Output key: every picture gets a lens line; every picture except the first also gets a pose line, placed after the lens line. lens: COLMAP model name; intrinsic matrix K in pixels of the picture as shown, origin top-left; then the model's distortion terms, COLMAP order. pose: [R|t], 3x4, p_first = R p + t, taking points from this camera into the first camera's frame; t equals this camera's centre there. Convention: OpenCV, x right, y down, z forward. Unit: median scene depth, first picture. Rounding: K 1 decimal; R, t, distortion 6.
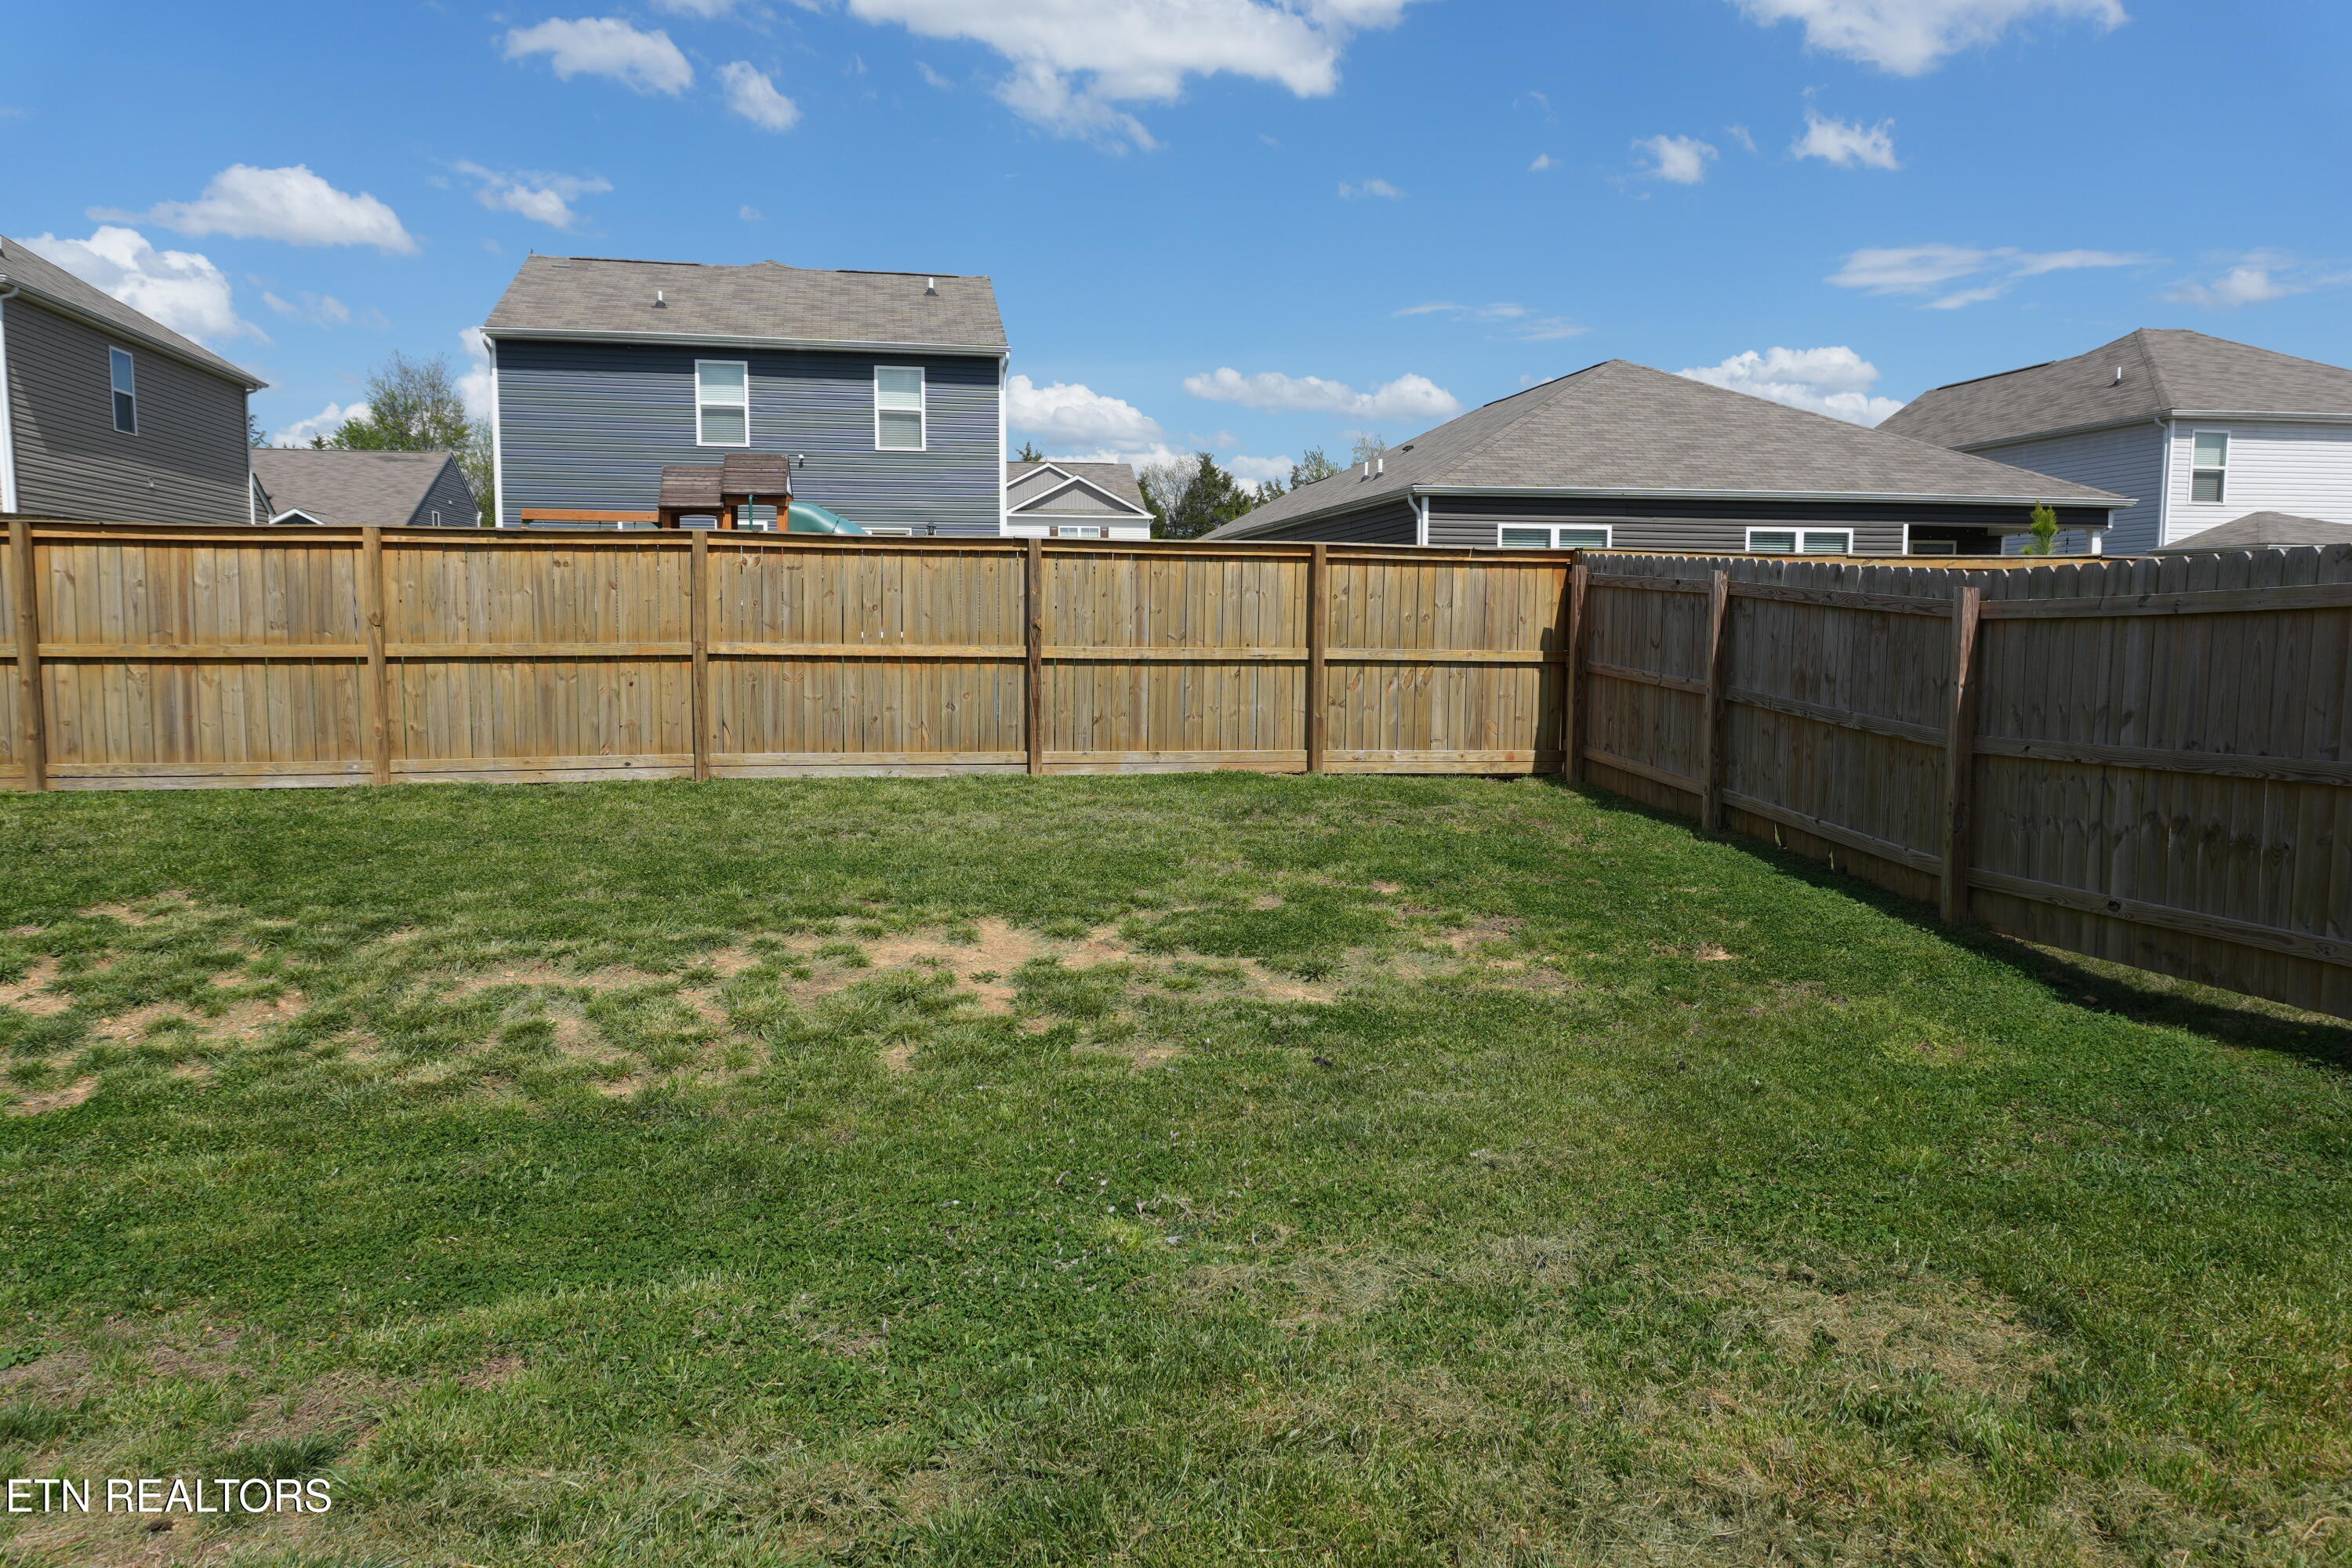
lens RADIAL K [[1575.2, 0, 1176.0], [0, 1575.2, 784.0], [0, 0, 1]] dist [0.004569, 0.001636]
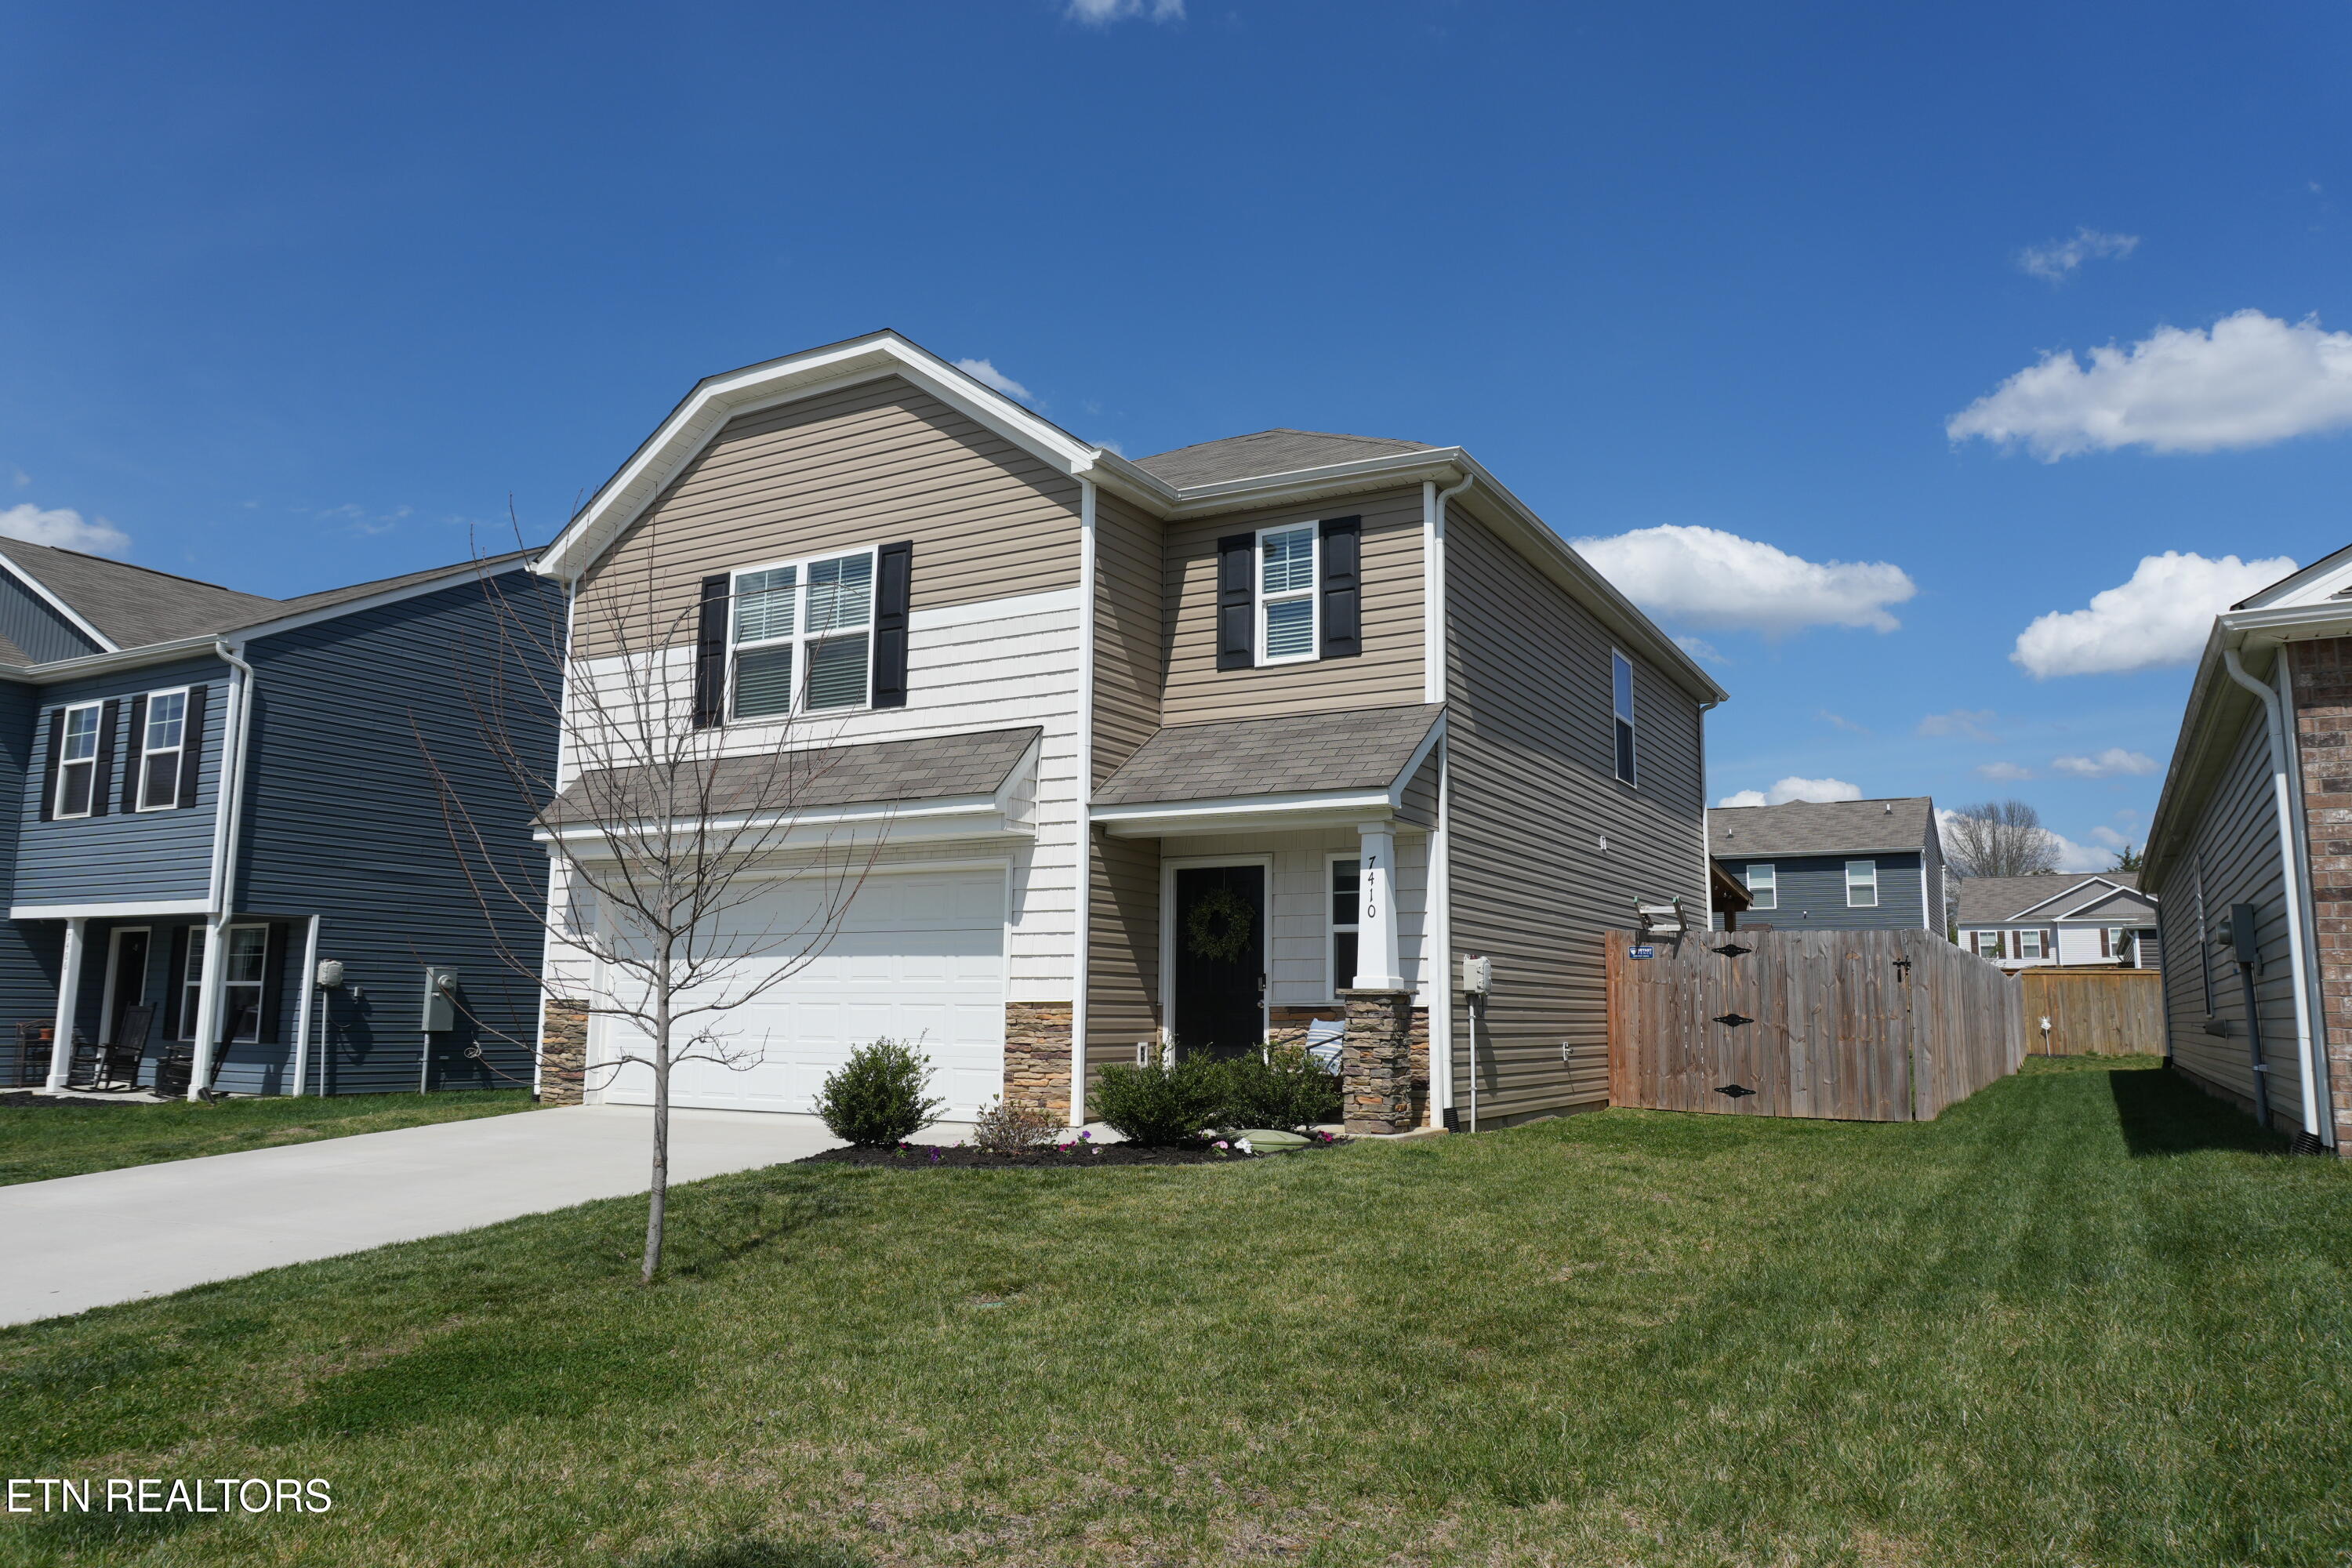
lens RADIAL K [[1575.2, 0, 1176.0], [0, 1575.2, 784.0], [0, 0, 1]] dist [0.004569, 0.001636]
pose [[0.758347, -0.094368, -0.644984, 0.924002], [-0.065278, 0.973497, -0.219185, 0.220601], [0.648574, 0.208321, 0.732089, -1.945863]]
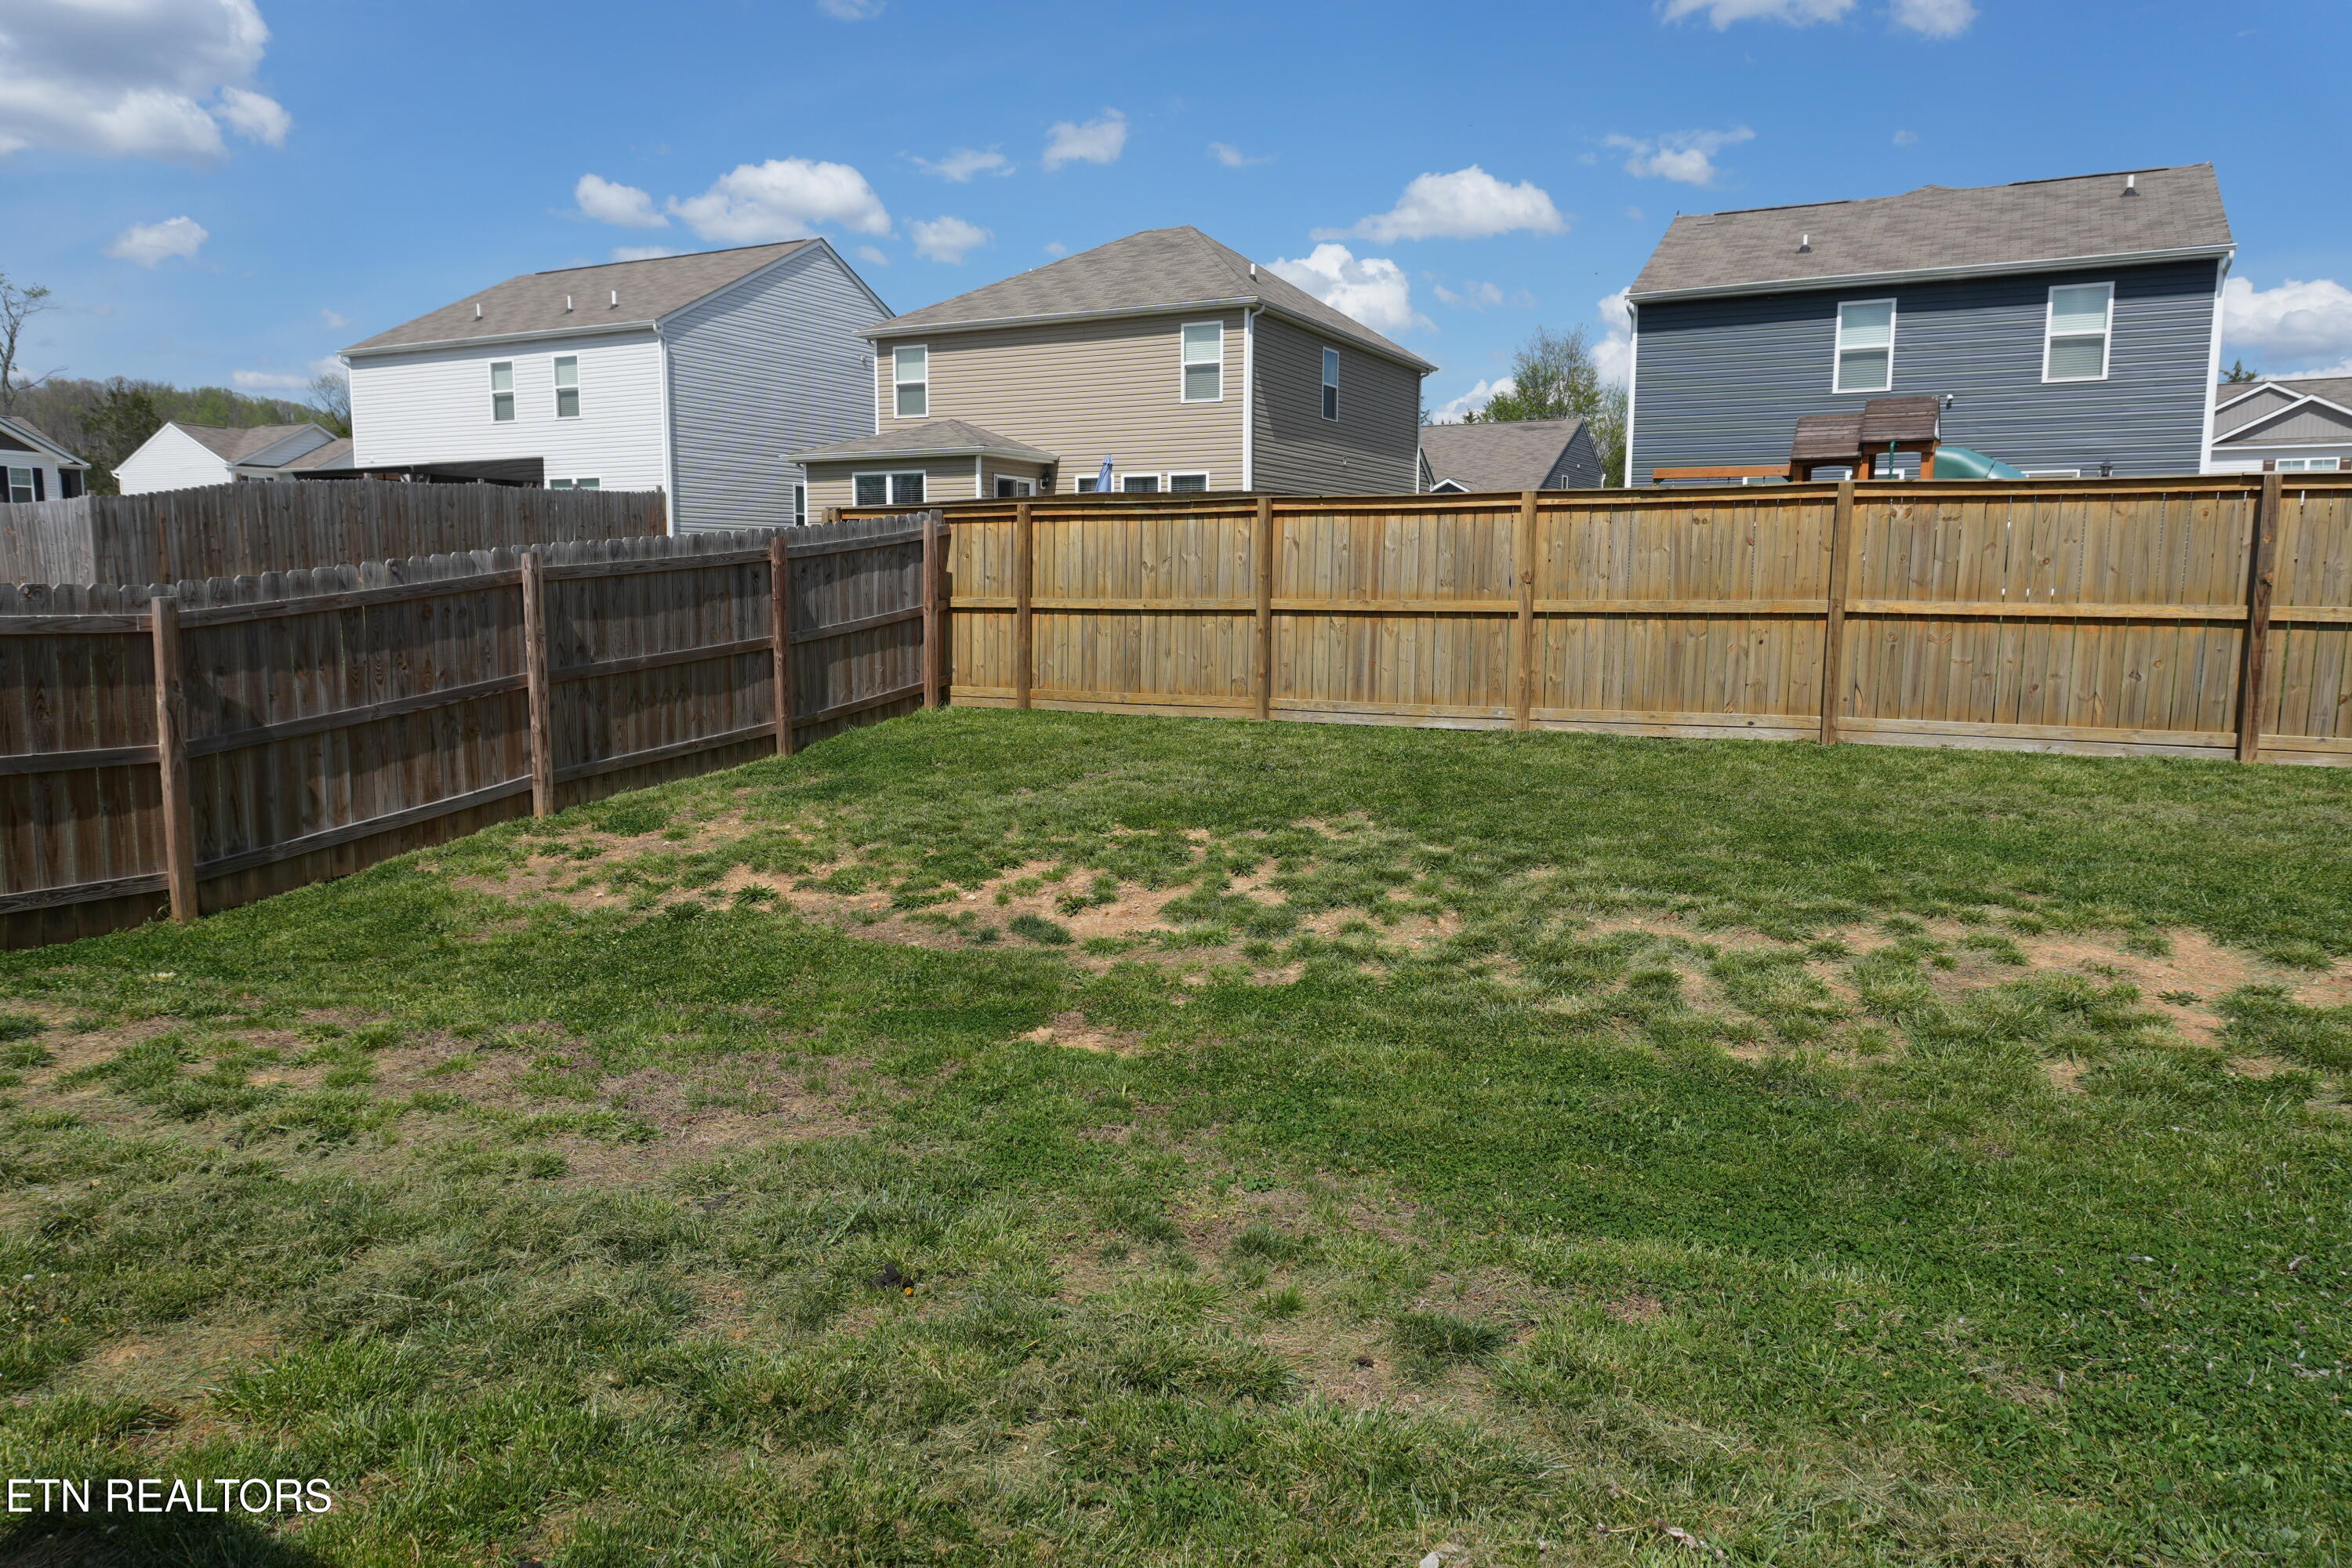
lens RADIAL K [[1575.2, 0, 1176.0], [0, 1575.2, 784.0], [0, 0, 1]] dist [0.004569, 0.001636]
pose [[0.786441, 0.076719, -0.612882, -0.029031], [-0.060033, 0.997052, 0.047775, -0.000247], [0.614741, -0.000779, 0.788729, 0.000617]]
